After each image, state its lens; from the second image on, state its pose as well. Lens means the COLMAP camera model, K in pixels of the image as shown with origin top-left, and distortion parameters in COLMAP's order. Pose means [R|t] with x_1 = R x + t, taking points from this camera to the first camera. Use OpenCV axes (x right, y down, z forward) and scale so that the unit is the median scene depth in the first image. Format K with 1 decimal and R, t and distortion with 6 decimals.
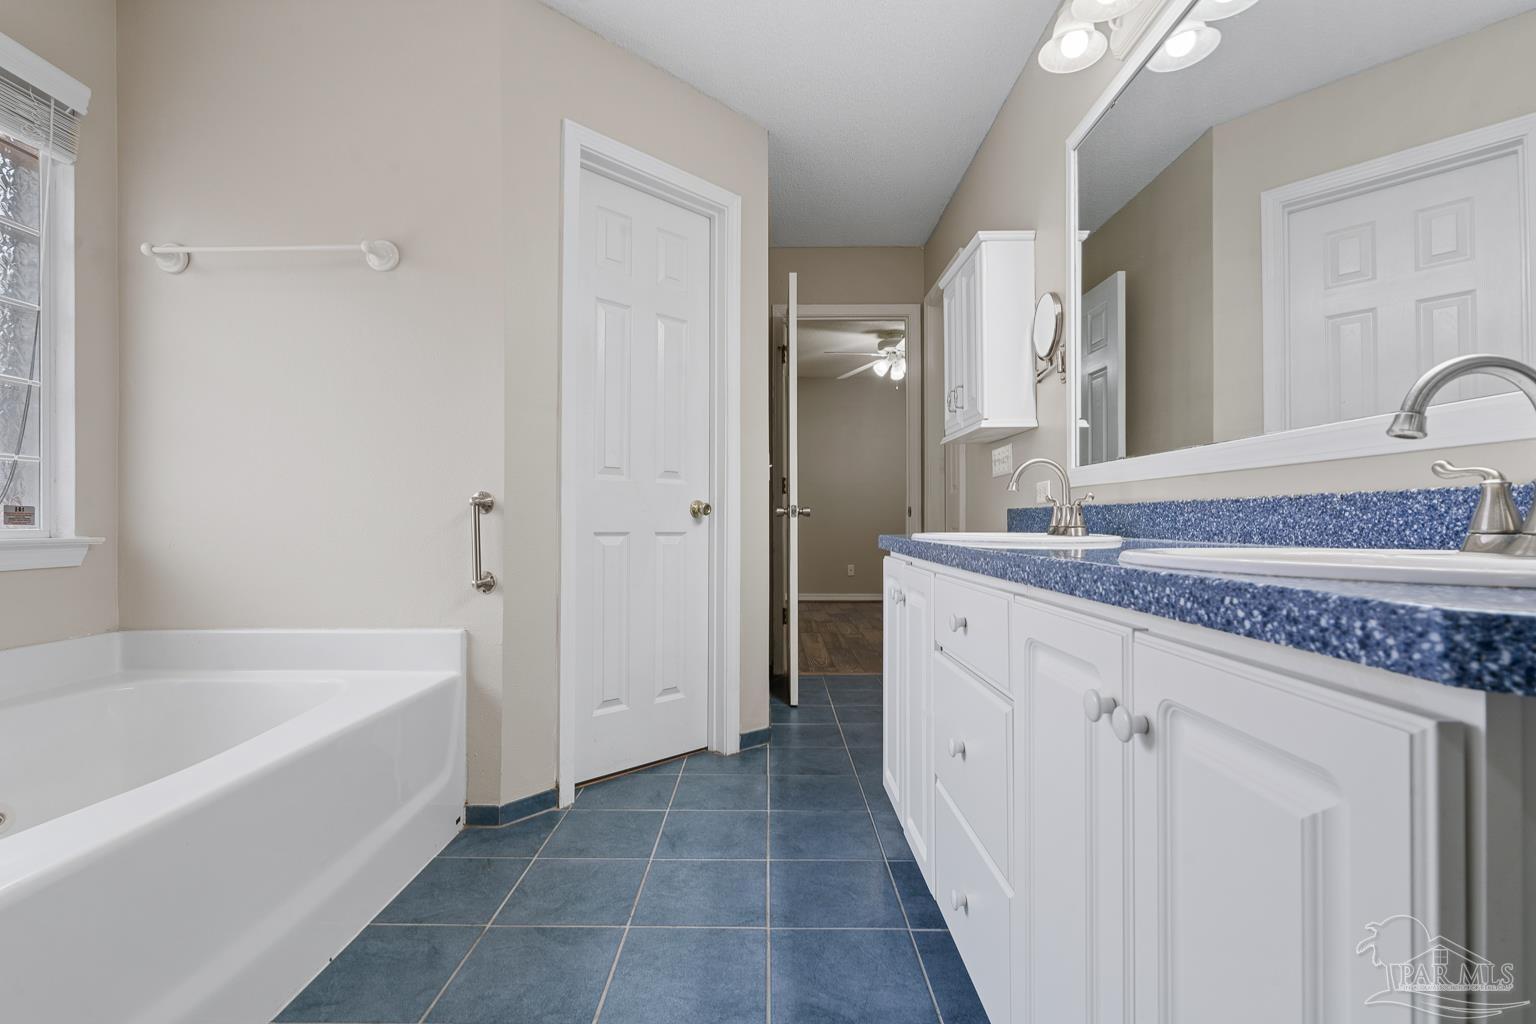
lens RADIAL K [[701.1, 0, 758.6], [0, 701.1, 516.1], [0, 0, 1]] dist [-0.006824, 0.002532]
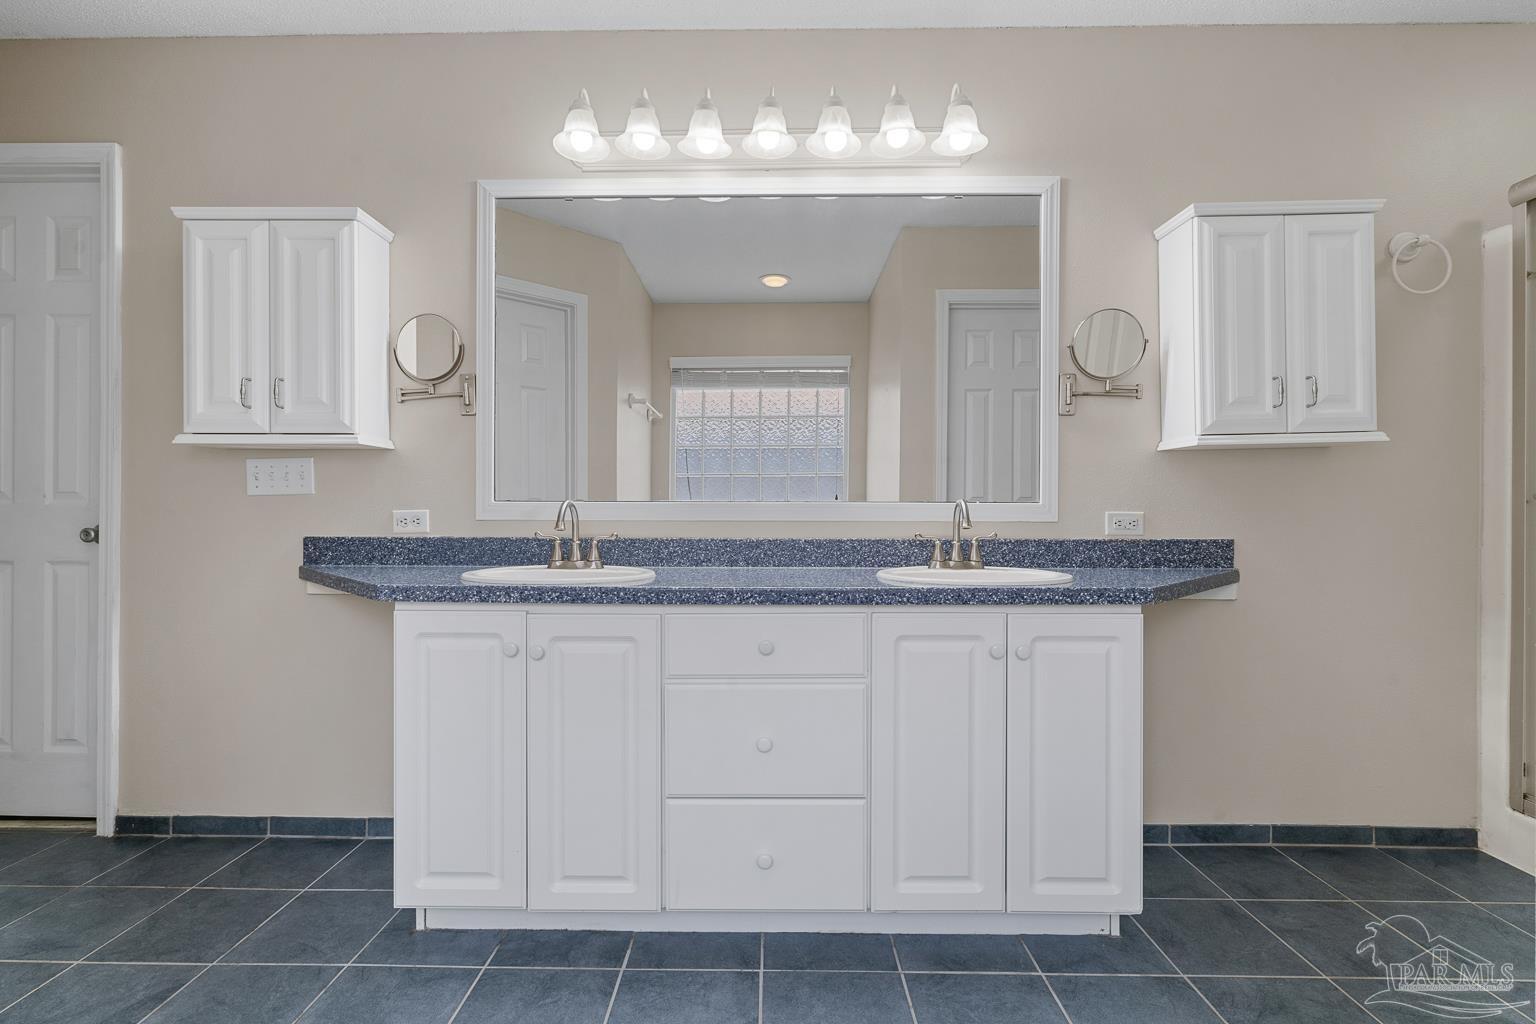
lens RADIAL K [[701.1, 0, 758.6], [0, 701.1, 516.1], [0, 0, 1]] dist [-0.006824, 0.002532]
pose [[0.003554, -0.006075, 0.999975, -1.099341], [-0.008462, 0.999946, 0.006105, -0.104758], [-0.999958, -0.008484, 0.003502, 1.093959]]
